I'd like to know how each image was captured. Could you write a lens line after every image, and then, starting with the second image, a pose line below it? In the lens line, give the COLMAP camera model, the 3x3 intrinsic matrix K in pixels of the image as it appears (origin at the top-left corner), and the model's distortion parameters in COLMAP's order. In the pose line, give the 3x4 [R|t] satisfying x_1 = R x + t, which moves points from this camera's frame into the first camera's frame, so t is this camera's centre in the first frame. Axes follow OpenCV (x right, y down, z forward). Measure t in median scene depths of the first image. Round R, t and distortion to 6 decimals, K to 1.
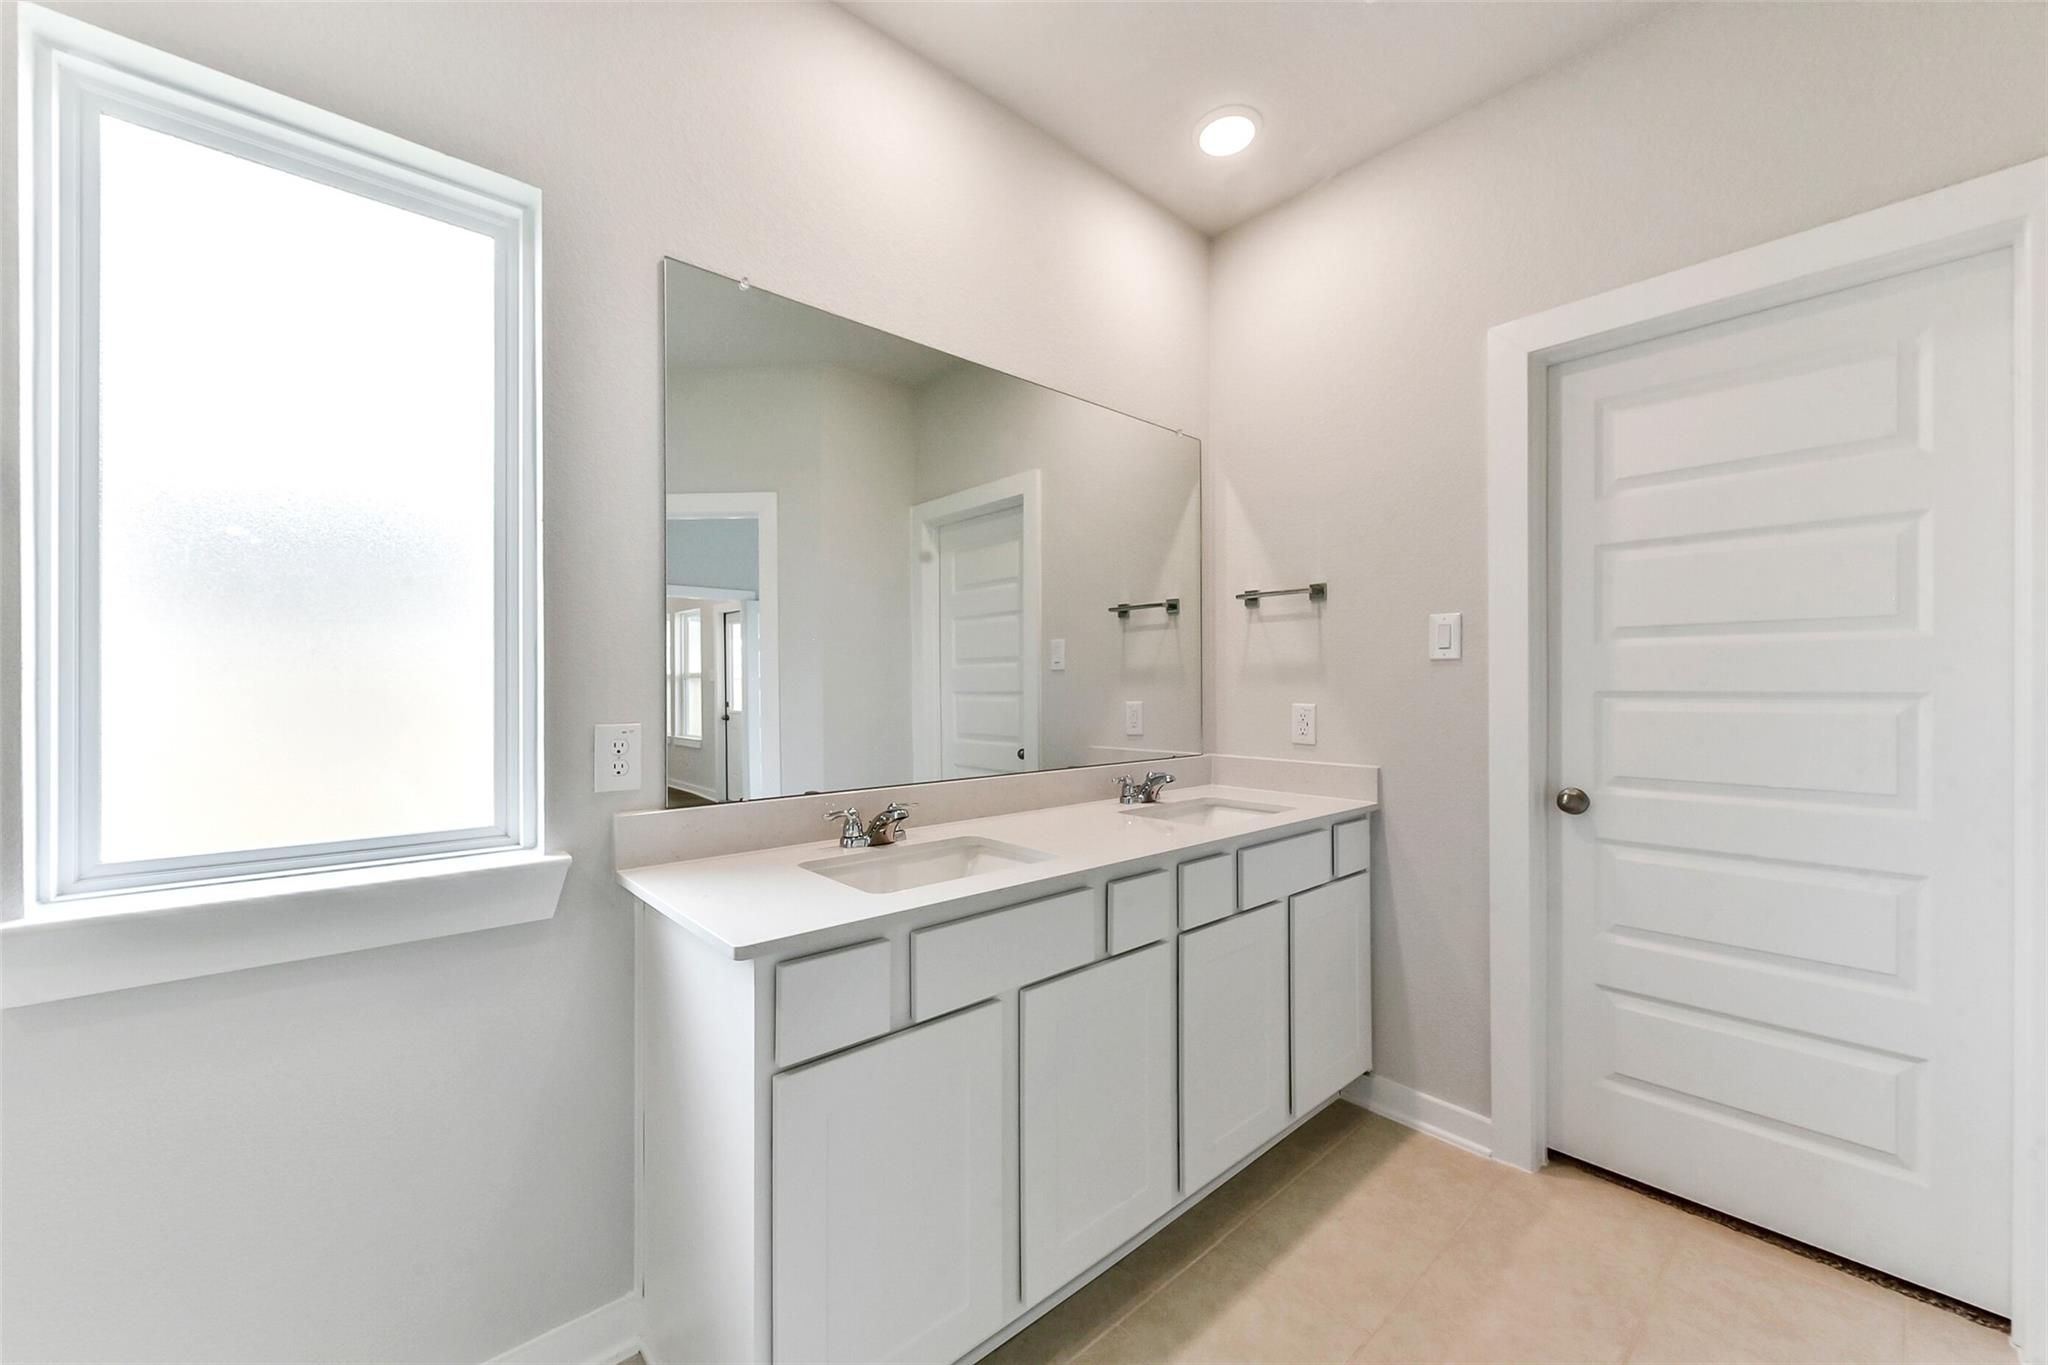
lens RADIAL K [[795.5, 0, 1017.5], [0, 795.5, 687.1], [0, 0, 1]] dist [0.002850, -0.000164]
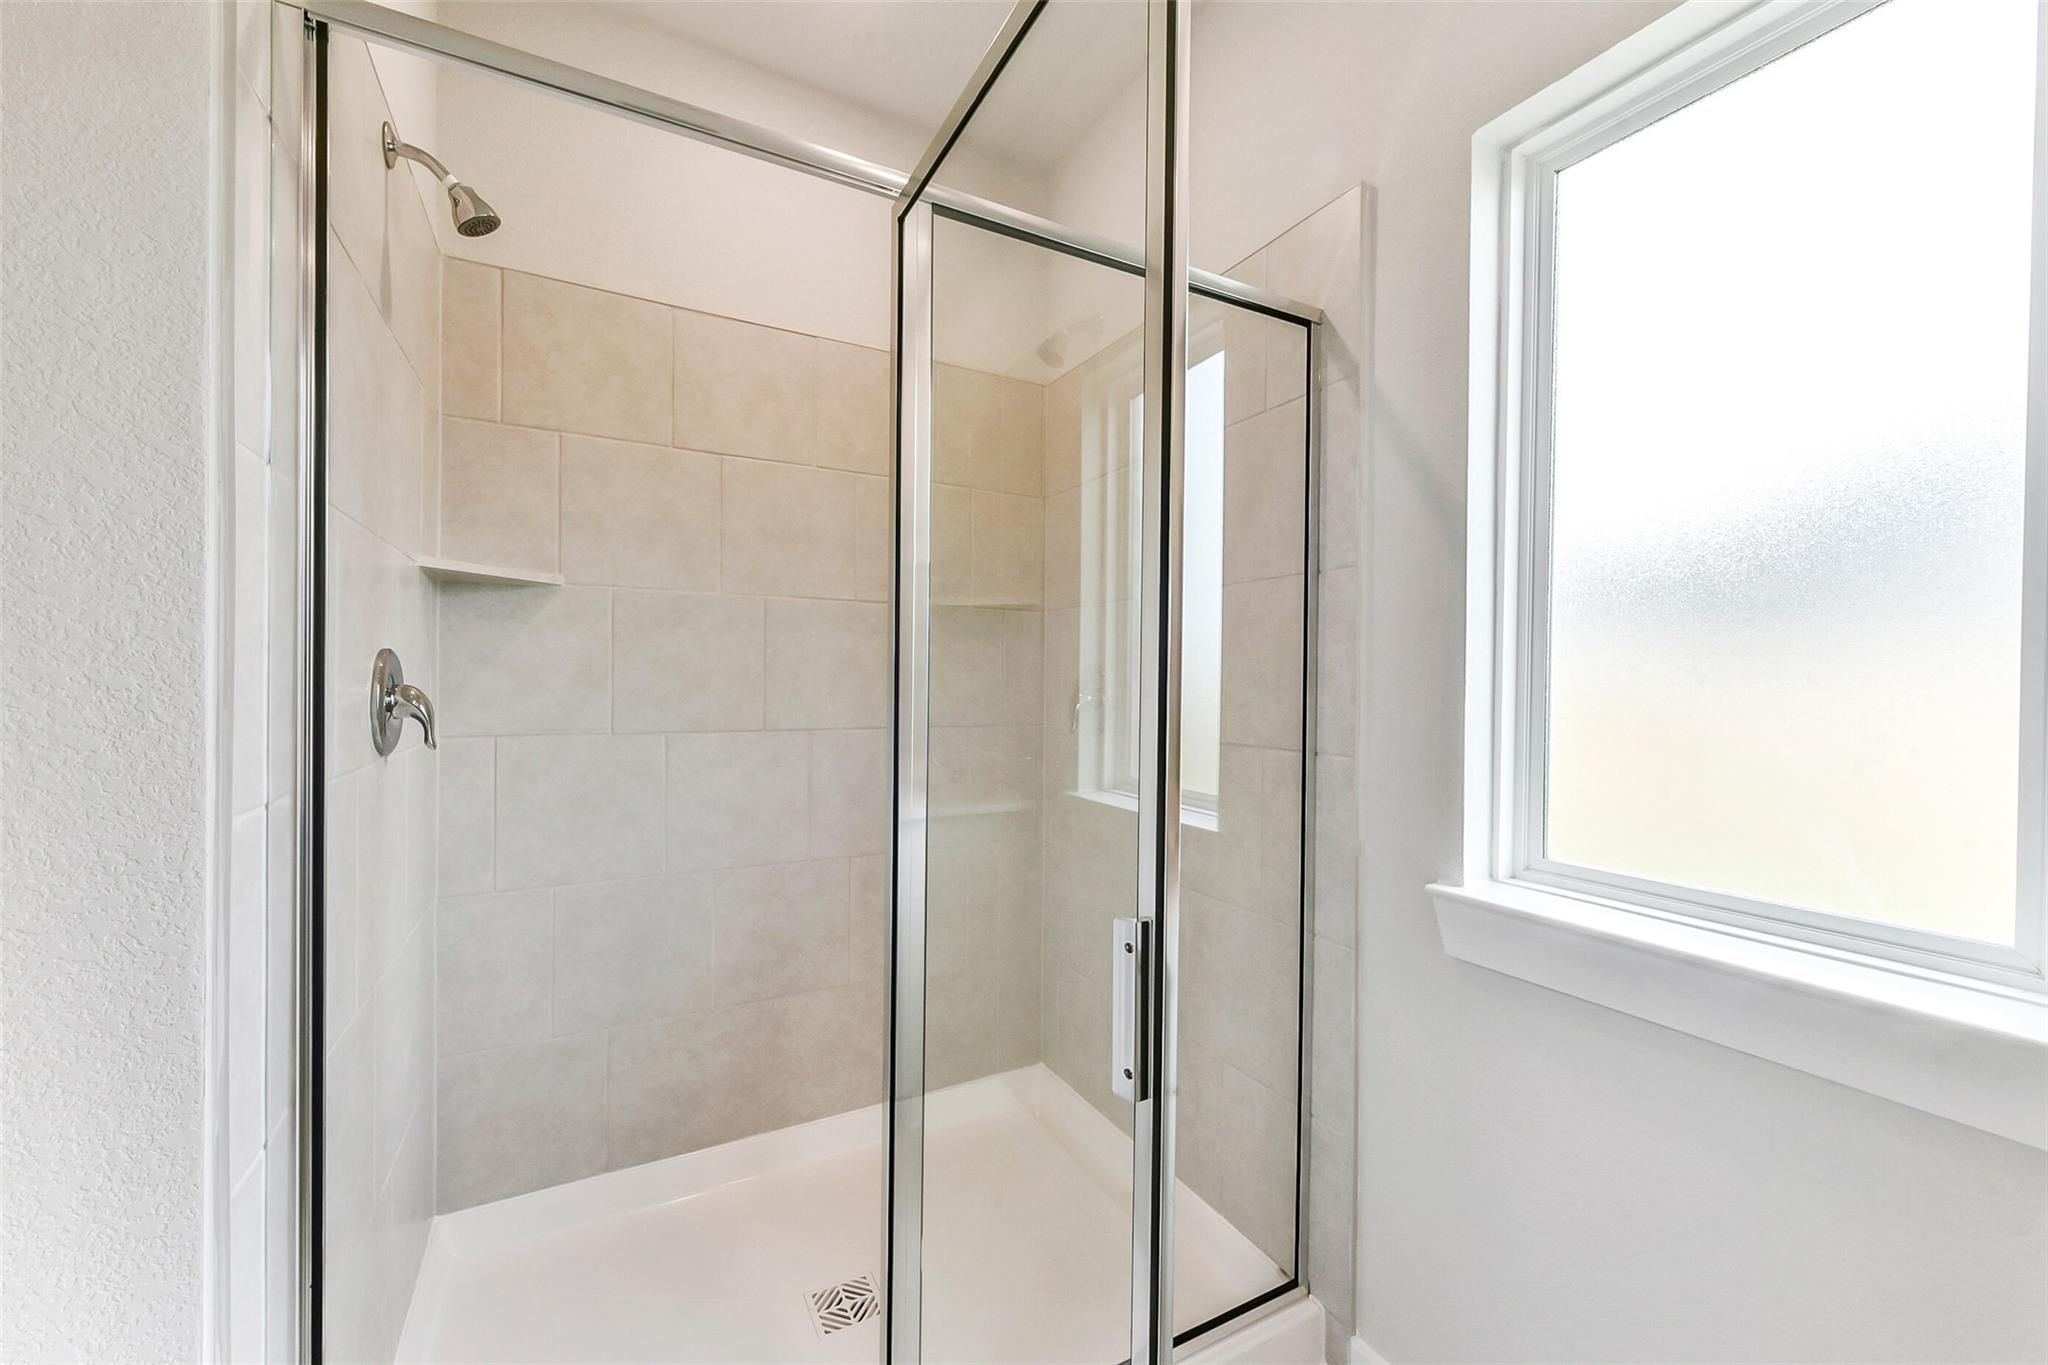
lens RADIAL K [[795.5, 0, 1017.5], [0, 795.5, 687.1], [0, 0, 1]] dist [0.002850, -0.000164]
pose [[-0.229694, 0.006134, -0.973244, 0.059104], [-0.009295, 0.999921, 0.008496, -0.012756], [0.973219, 0.010998, -0.229619, 0.369816]]
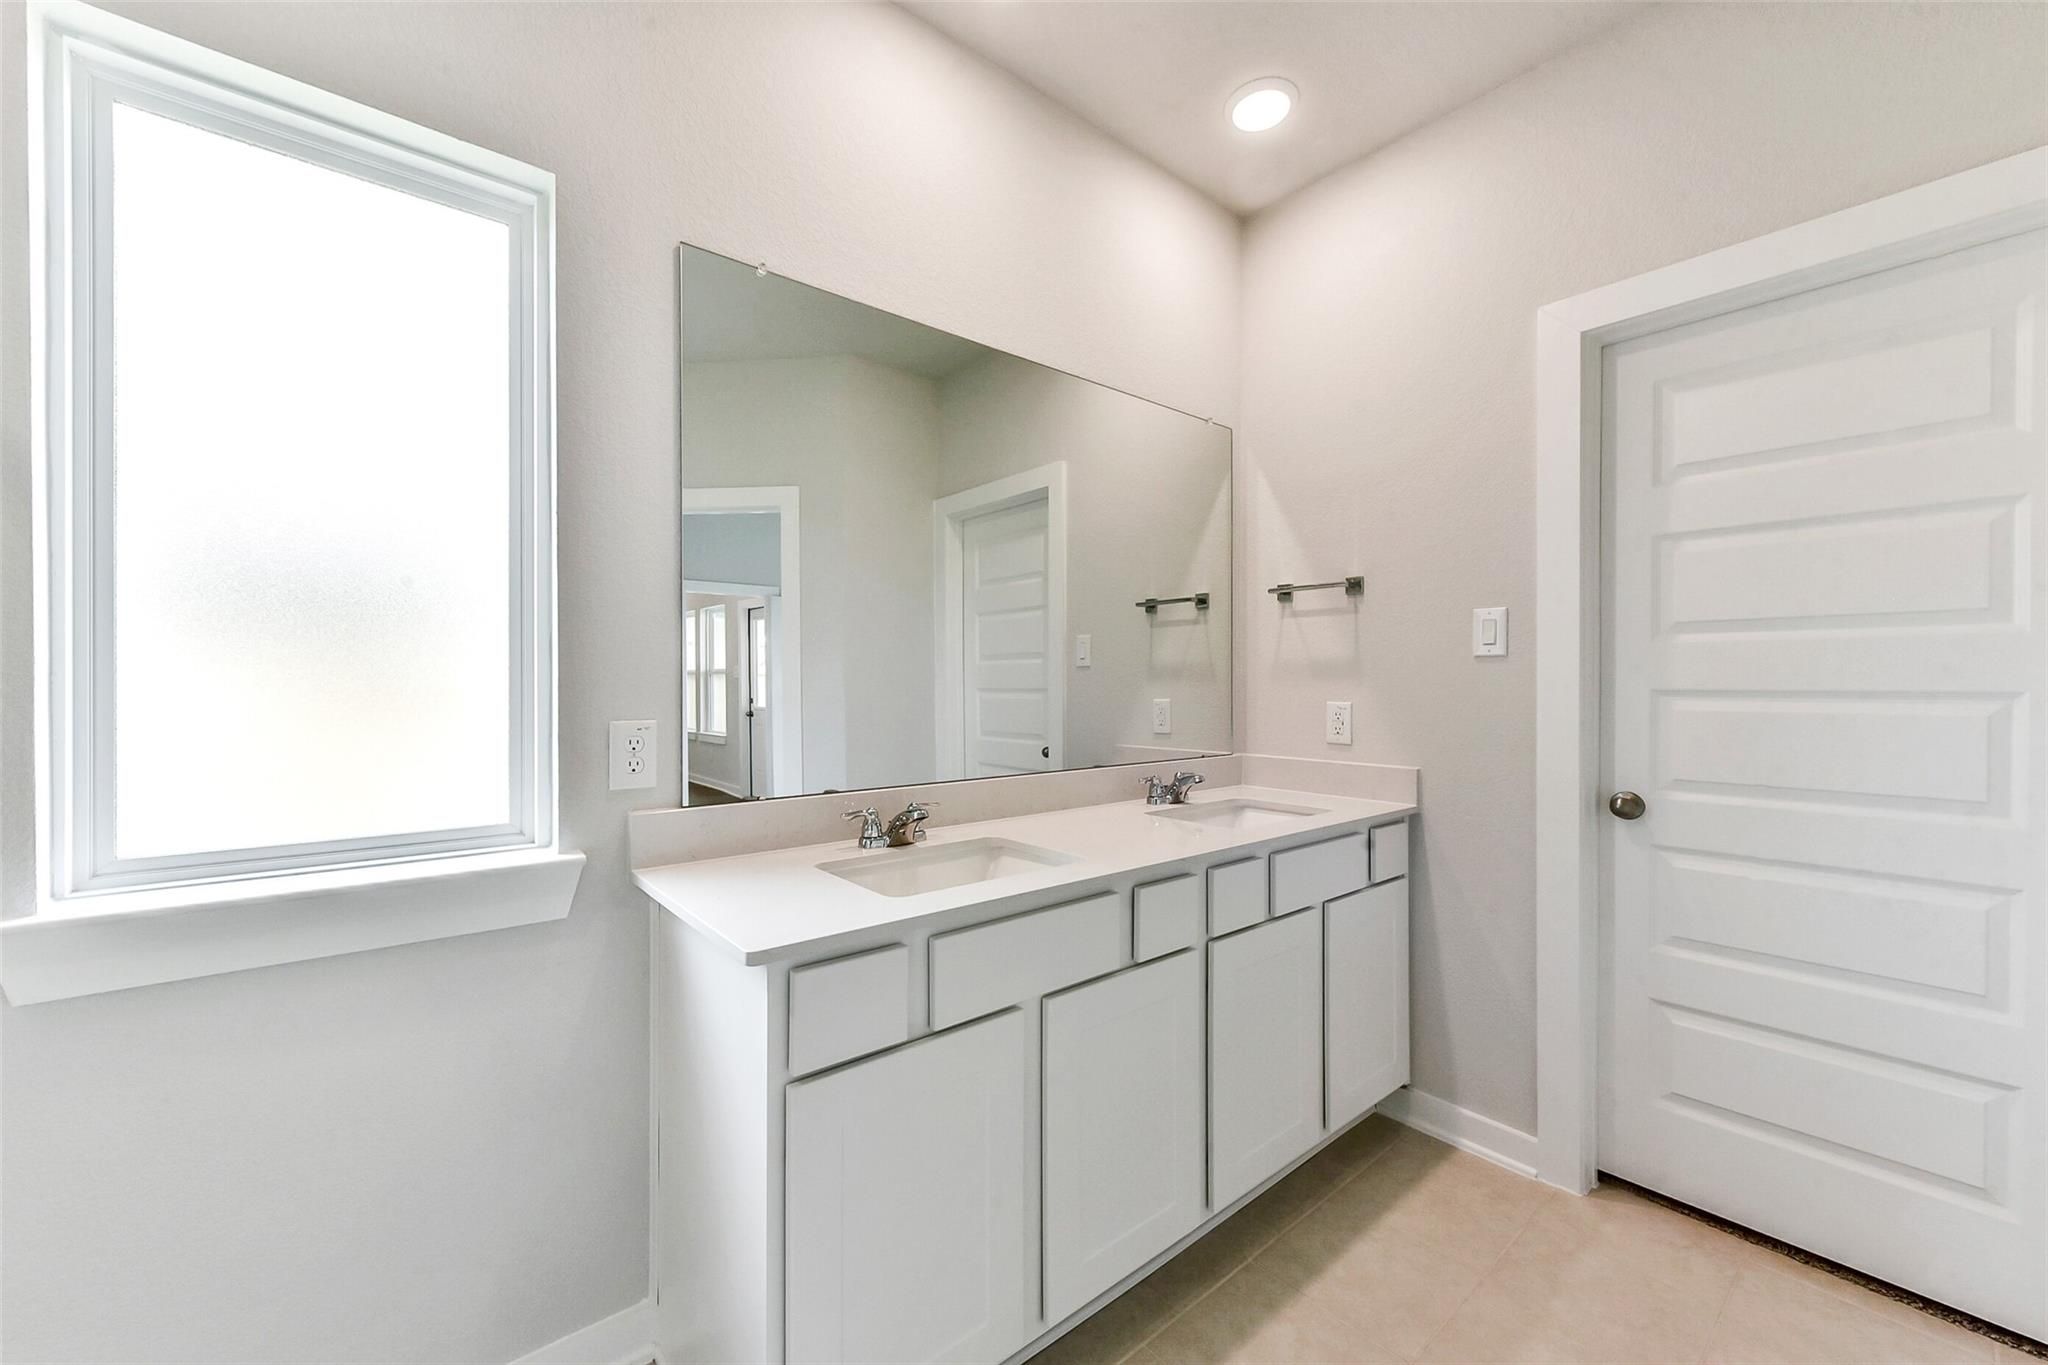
lens RADIAL K [[795.5, 0, 1017.5], [0, 795.5, 687.1], [0, 0, 1]] dist [0.002850, -0.000164]
pose [[0.999456, 0.002427, -0.032890, 0.003071], [-0.002296, 0.999989, 0.004007, 0.000013], [0.032900, -0.003929, 0.999451, 0.030901]]
